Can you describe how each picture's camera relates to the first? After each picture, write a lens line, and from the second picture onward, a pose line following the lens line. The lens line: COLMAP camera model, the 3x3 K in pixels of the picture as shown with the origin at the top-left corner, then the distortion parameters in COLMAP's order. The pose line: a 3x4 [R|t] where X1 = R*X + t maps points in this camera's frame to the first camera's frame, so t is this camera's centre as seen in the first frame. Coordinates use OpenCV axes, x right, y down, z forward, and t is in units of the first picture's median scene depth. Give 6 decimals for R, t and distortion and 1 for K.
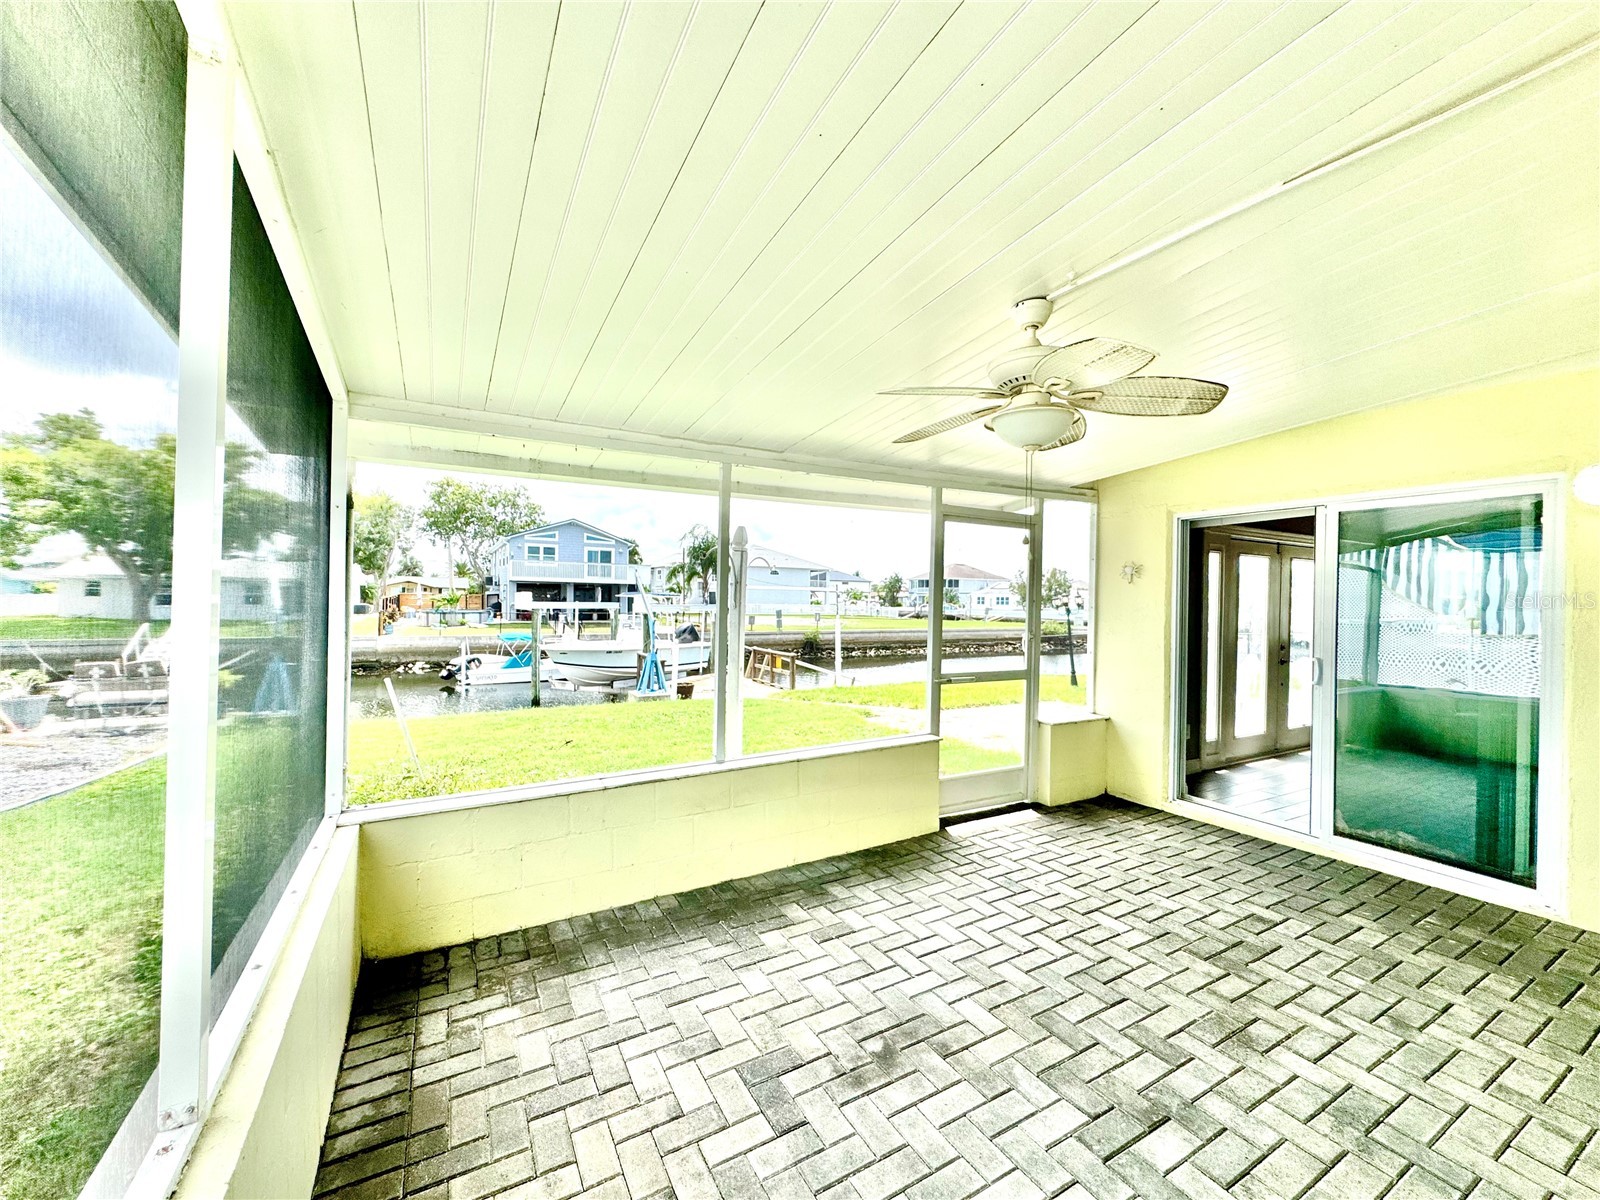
lens RADIAL K [[638.6, 0, 801.3], [0, 638.6, 597.4], [0, 0, 1]] dist [-0.008261, 0.001291]
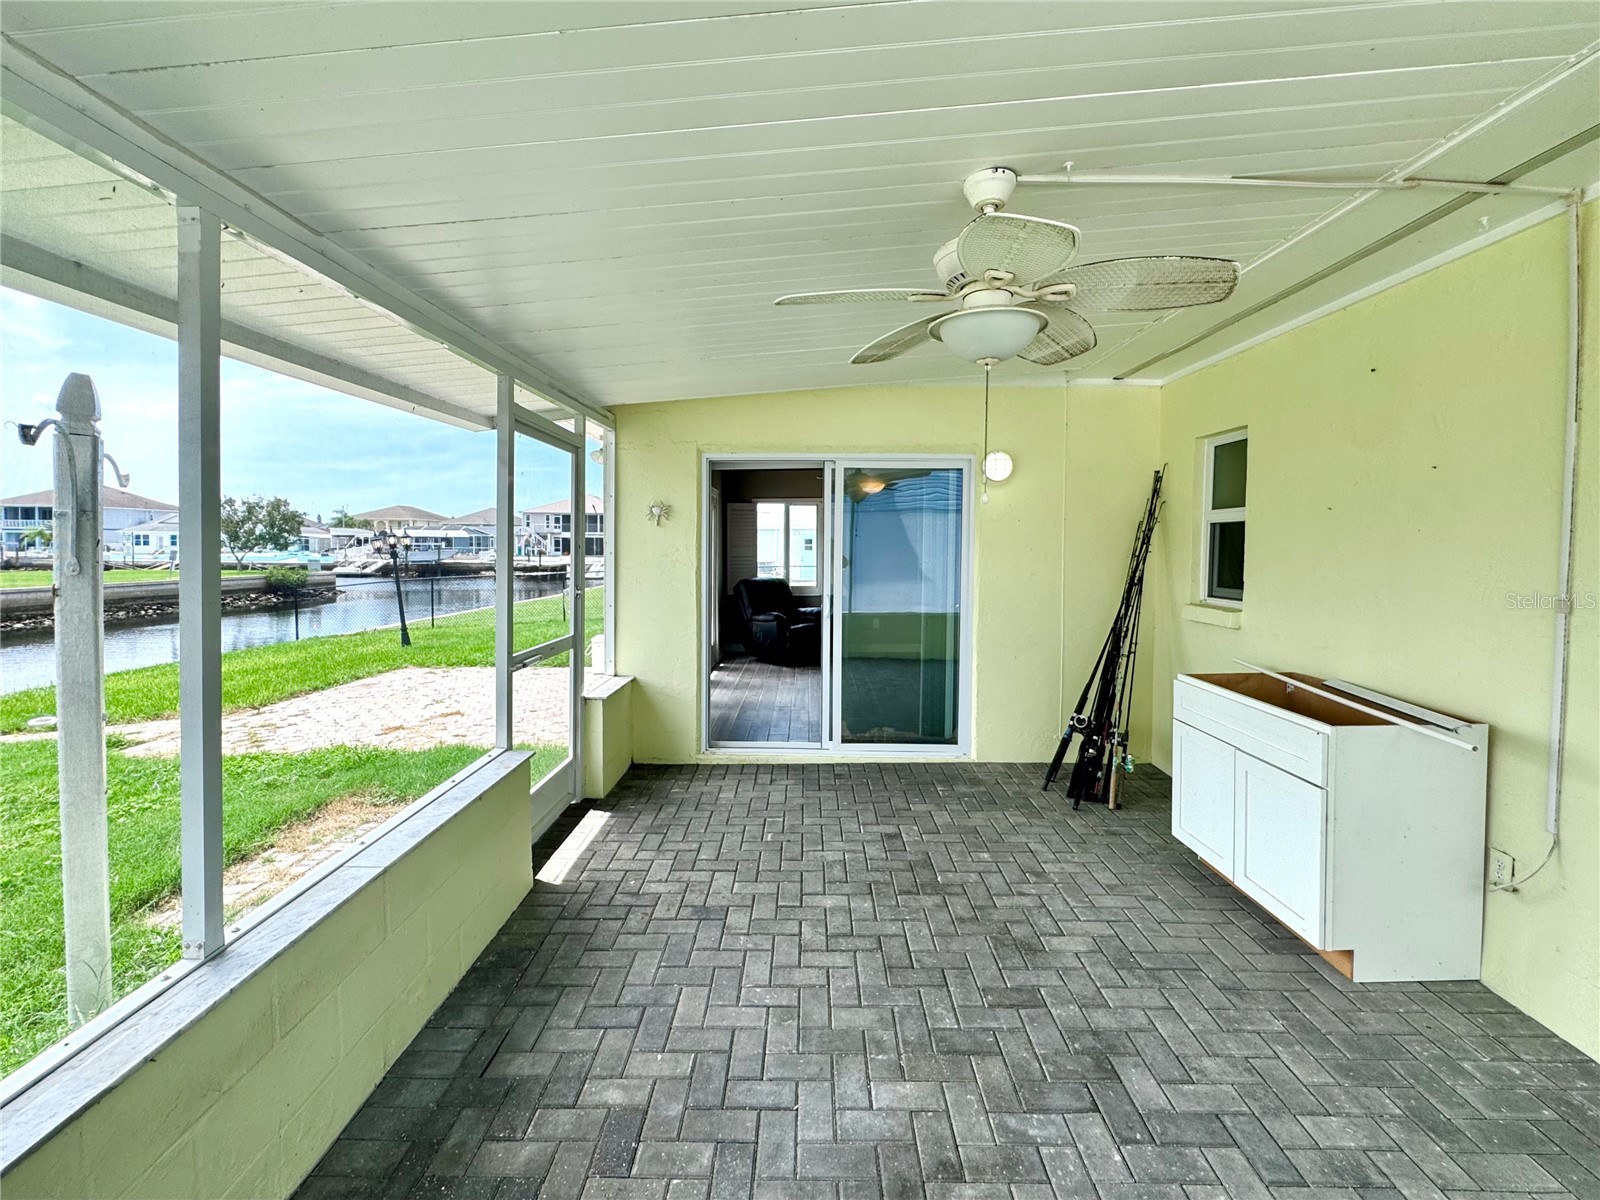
lens RADIAL K [[689.3, 0, 800.2], [0, 689.3, 571.9], [0, 0, 1]] dist [-0.003083, 0.000126]
pose [[0.503986, -0.045528, 0.862511, -0.300711], [-0.000271, 0.998601, 0.052870, -0.011236], [-0.863712, -0.026880, 0.503269, 0.448981]]
